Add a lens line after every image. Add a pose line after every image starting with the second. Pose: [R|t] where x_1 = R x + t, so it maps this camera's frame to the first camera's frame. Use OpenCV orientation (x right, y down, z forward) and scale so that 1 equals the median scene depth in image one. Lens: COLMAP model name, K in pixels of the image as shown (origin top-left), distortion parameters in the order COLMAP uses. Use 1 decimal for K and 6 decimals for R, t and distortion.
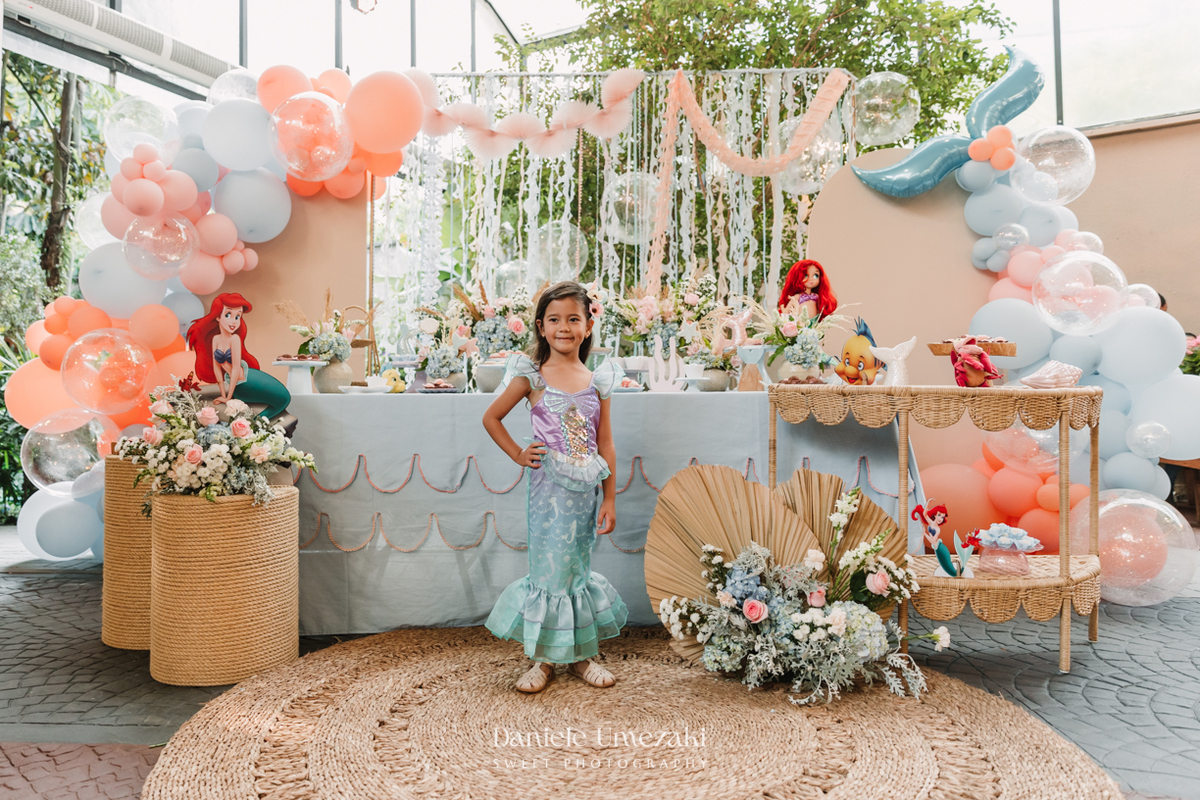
lens RADIAL K [[889.0, 0, 541.8], [0, 889.0, 367.6], [0, 0, 1]] dist [-0.006855, -0.000599]
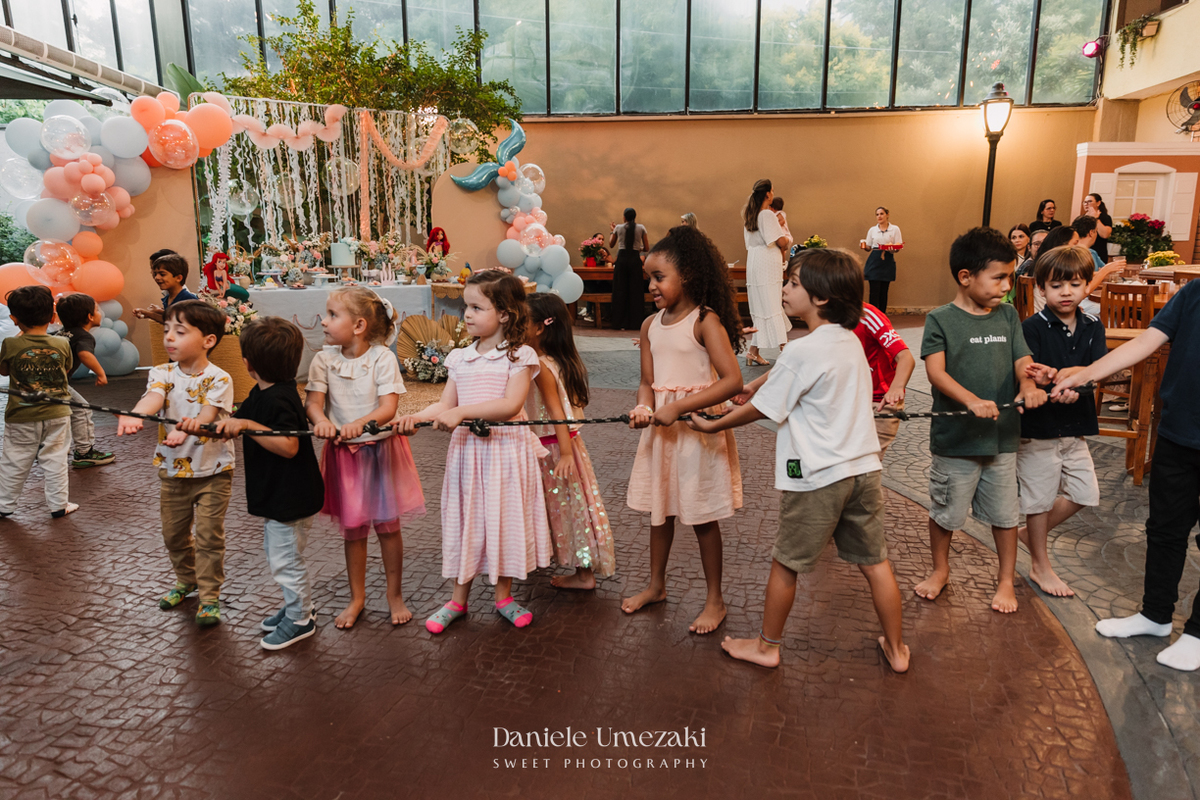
lens RADIAL K [[803.9, 0, 600.0], [0, 803.9, 400.0], [0, 0, 1]] dist [0.014828, -0.001026]
pose [[0.849380, -0.100930, 0.518041, -0.579436], [-0.034491, 0.968831, 0.245309, -0.241372], [-0.526653, -0.226229, 0.819425, -1.300018]]
